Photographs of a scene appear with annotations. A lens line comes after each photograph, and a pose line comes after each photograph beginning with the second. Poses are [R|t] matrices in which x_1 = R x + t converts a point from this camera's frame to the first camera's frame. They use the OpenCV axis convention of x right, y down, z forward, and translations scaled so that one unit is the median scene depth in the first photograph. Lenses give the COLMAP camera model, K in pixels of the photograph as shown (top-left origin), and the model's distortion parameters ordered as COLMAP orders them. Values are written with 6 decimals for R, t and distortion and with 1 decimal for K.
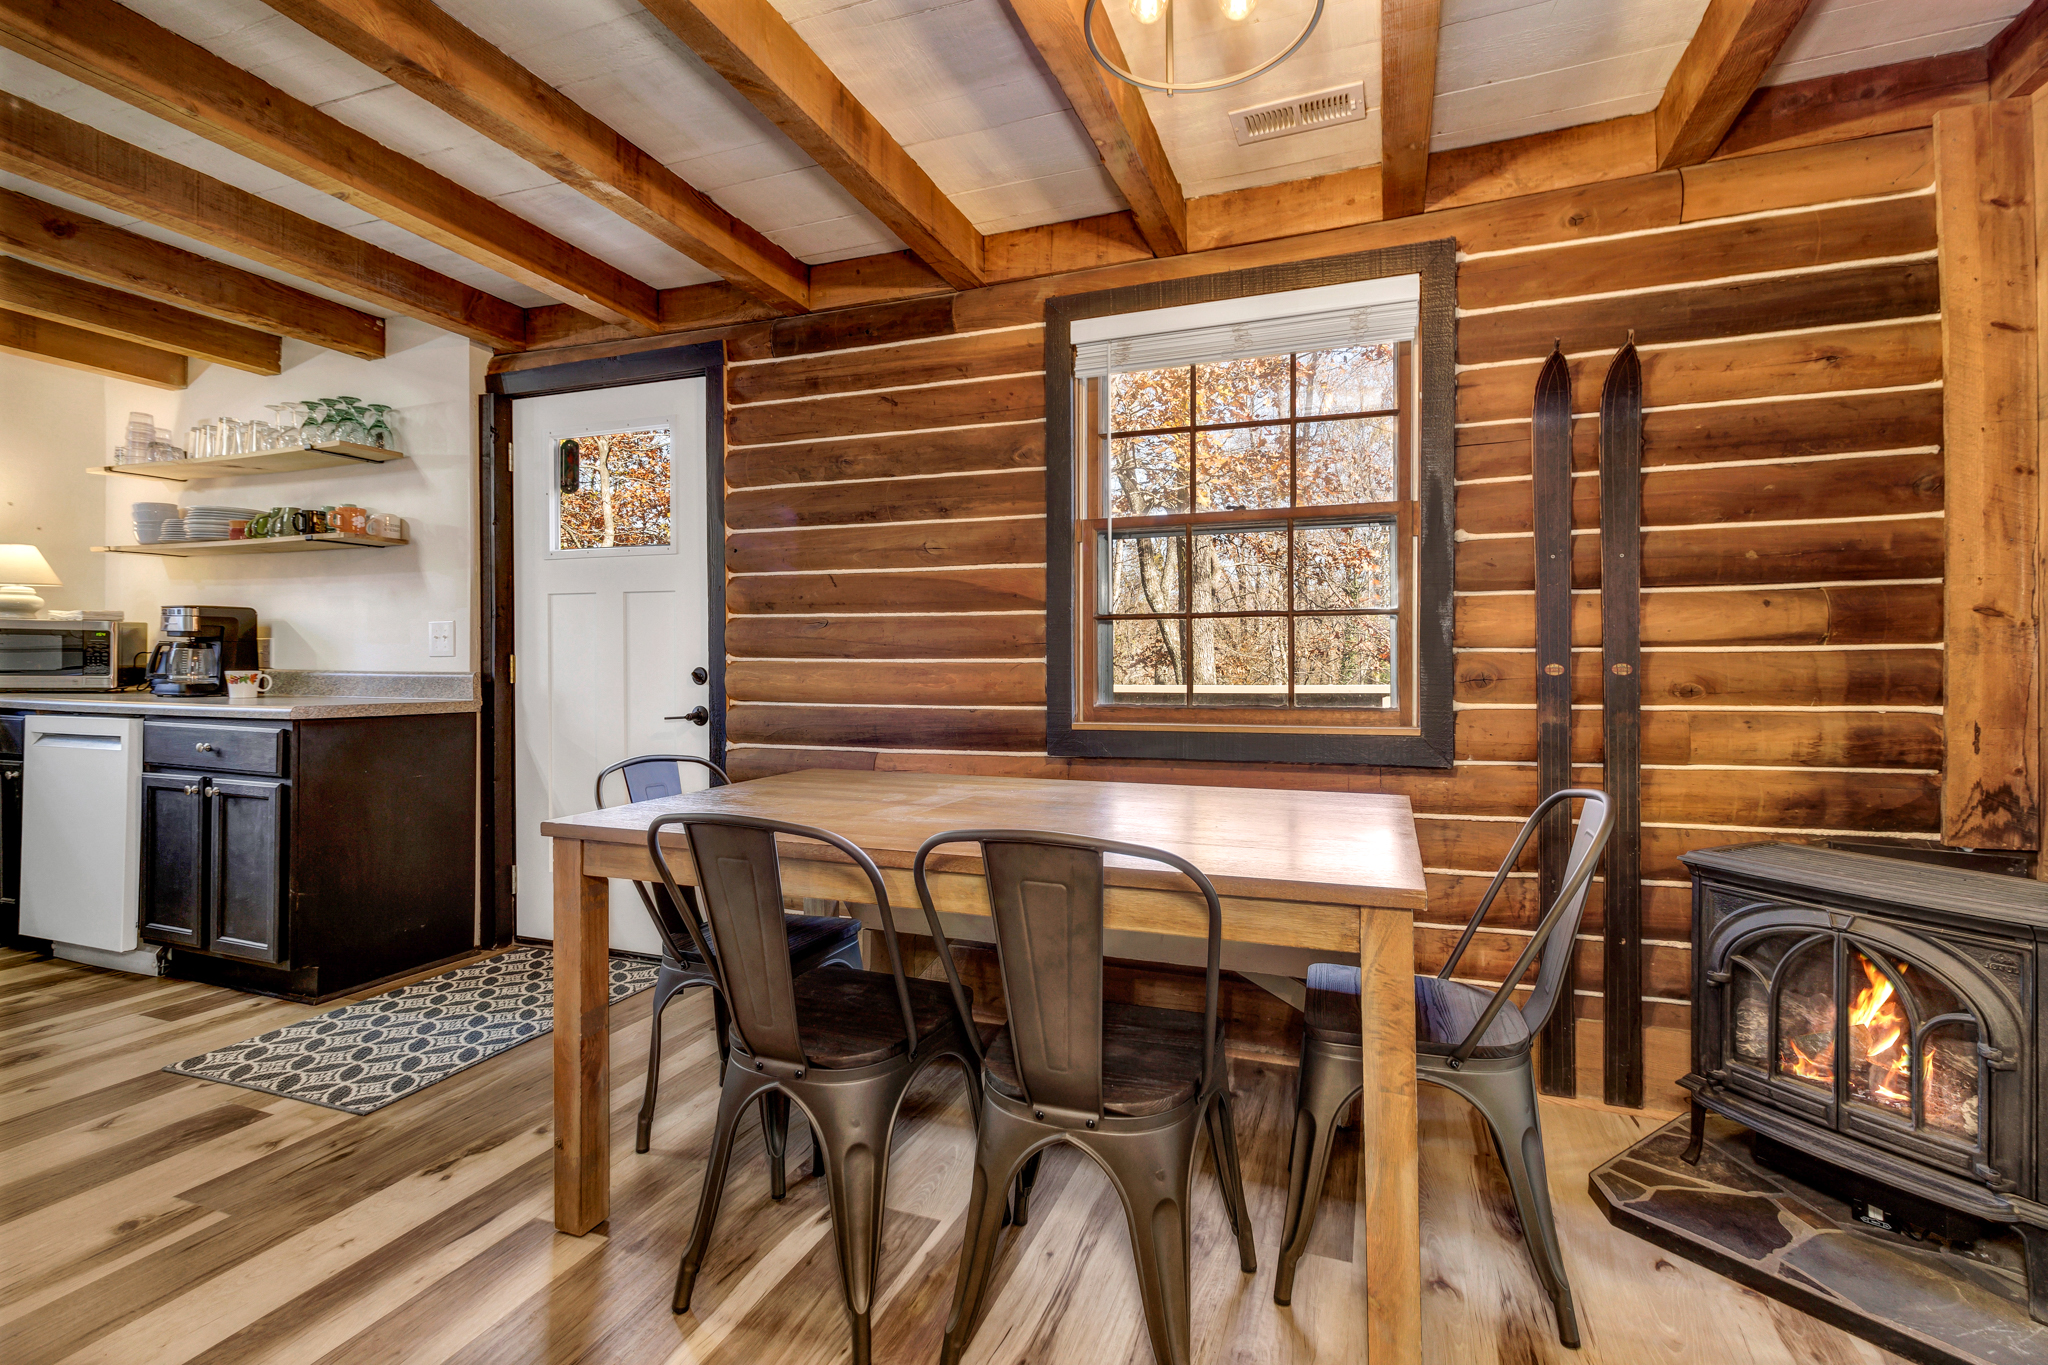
lens RADIAL K [[943.9, 0, 1038.5], [0, 943.9, 654.6], [0, 0, 1]] dist [-0.002153, 0.000214]
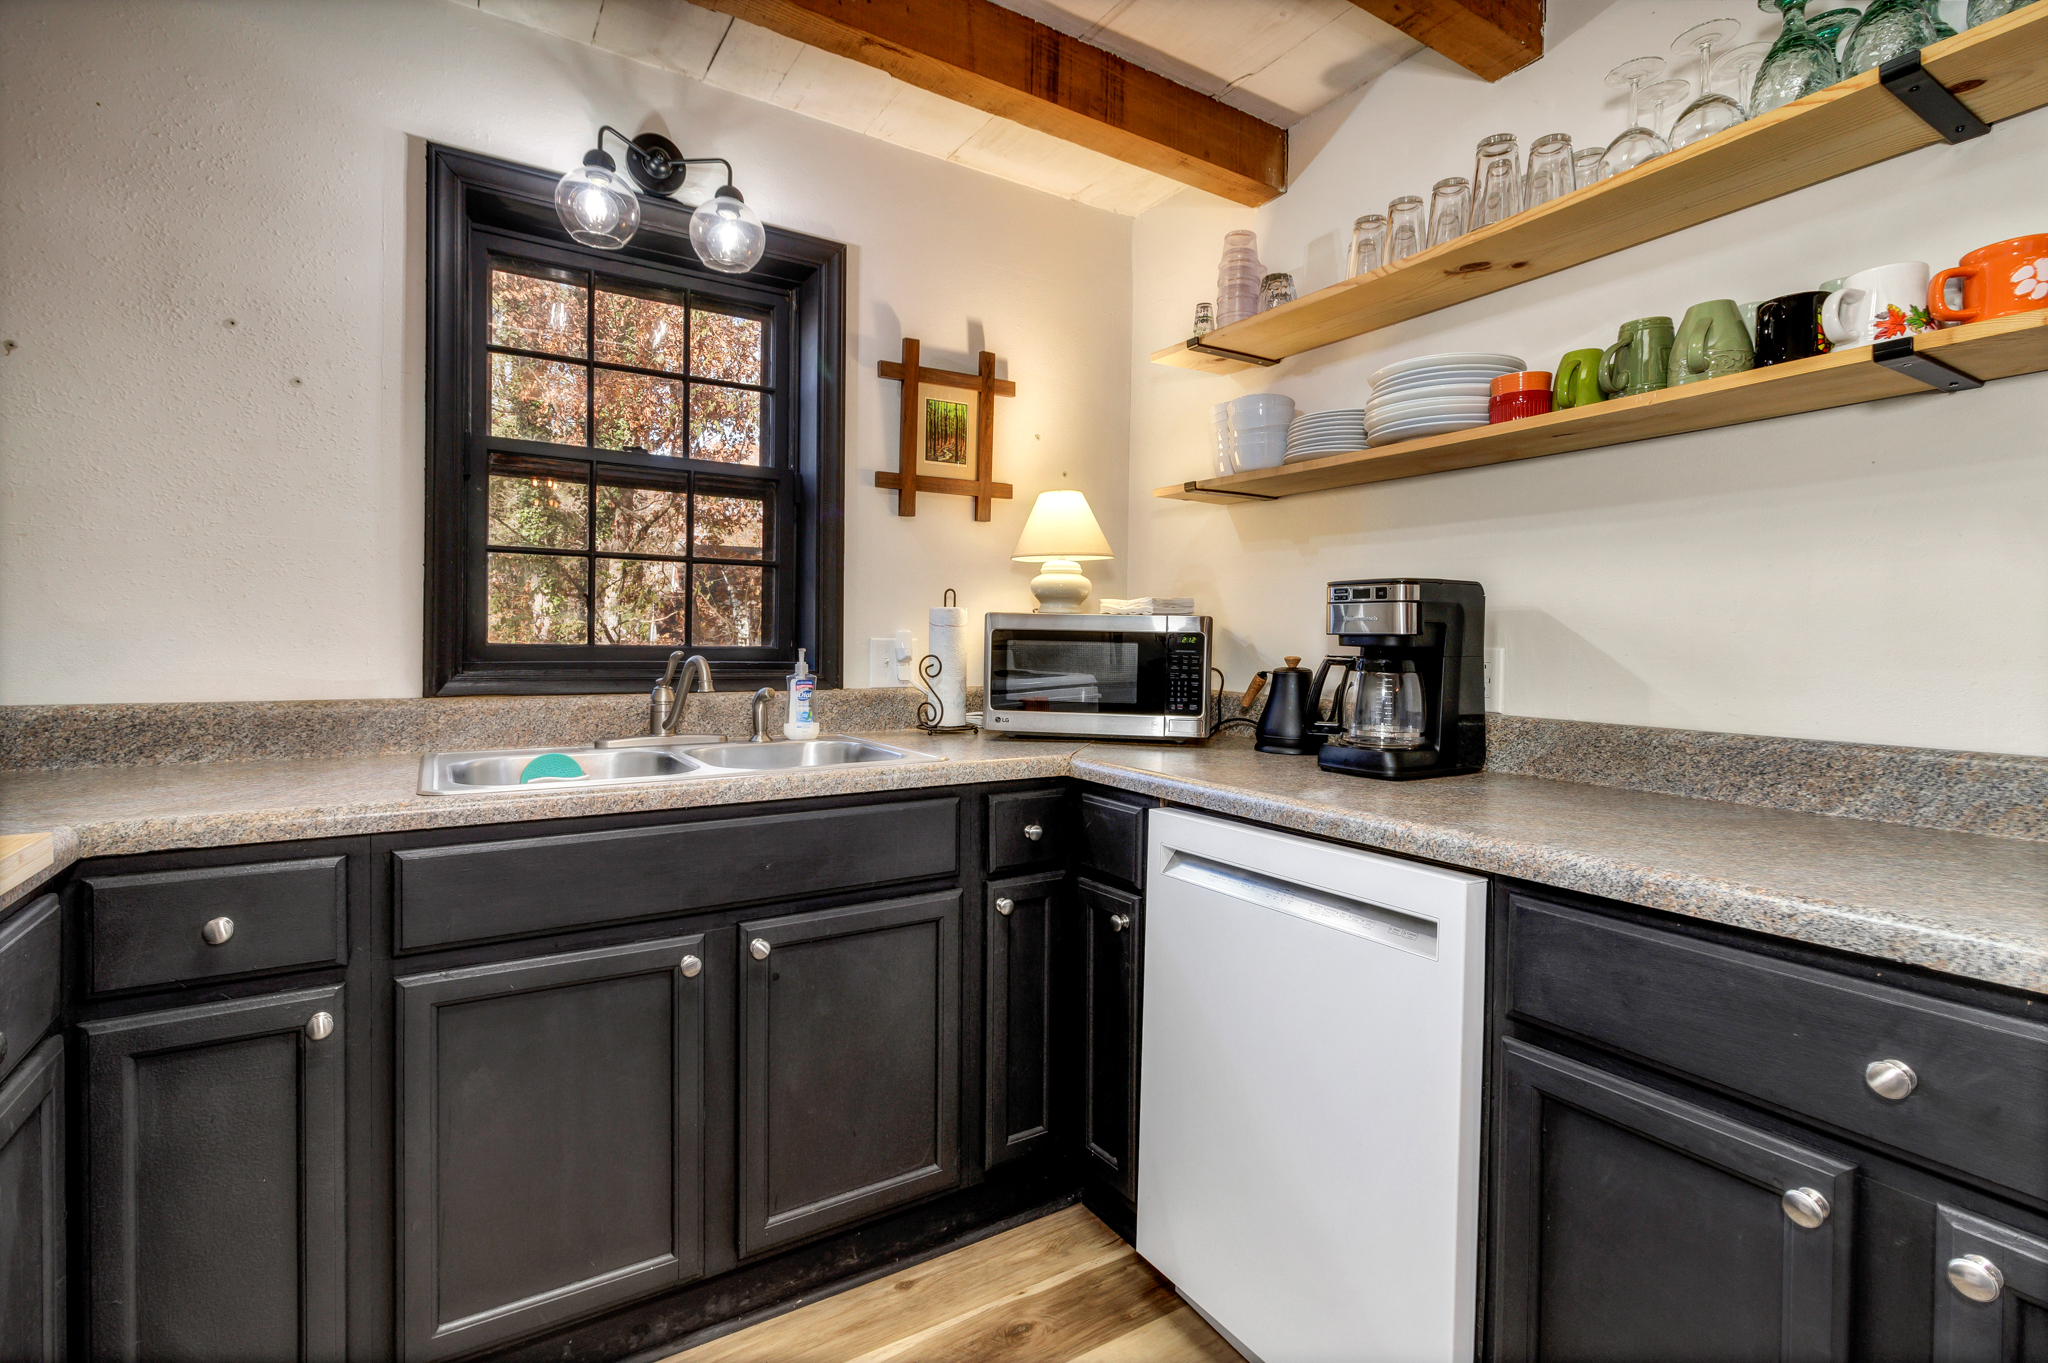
lens RADIAL K [[943.9, 0, 1038.5], [0, 943.9, 653.6], [0, 0, 1]] dist [-0.002153, 0.000214]
pose [[0.788923, 0.011381, -0.614387, -0.731855], [-0.009190, 0.999935, 0.006723, -0.016646], [0.614424, 0.000342, 0.788976, 0.514402]]
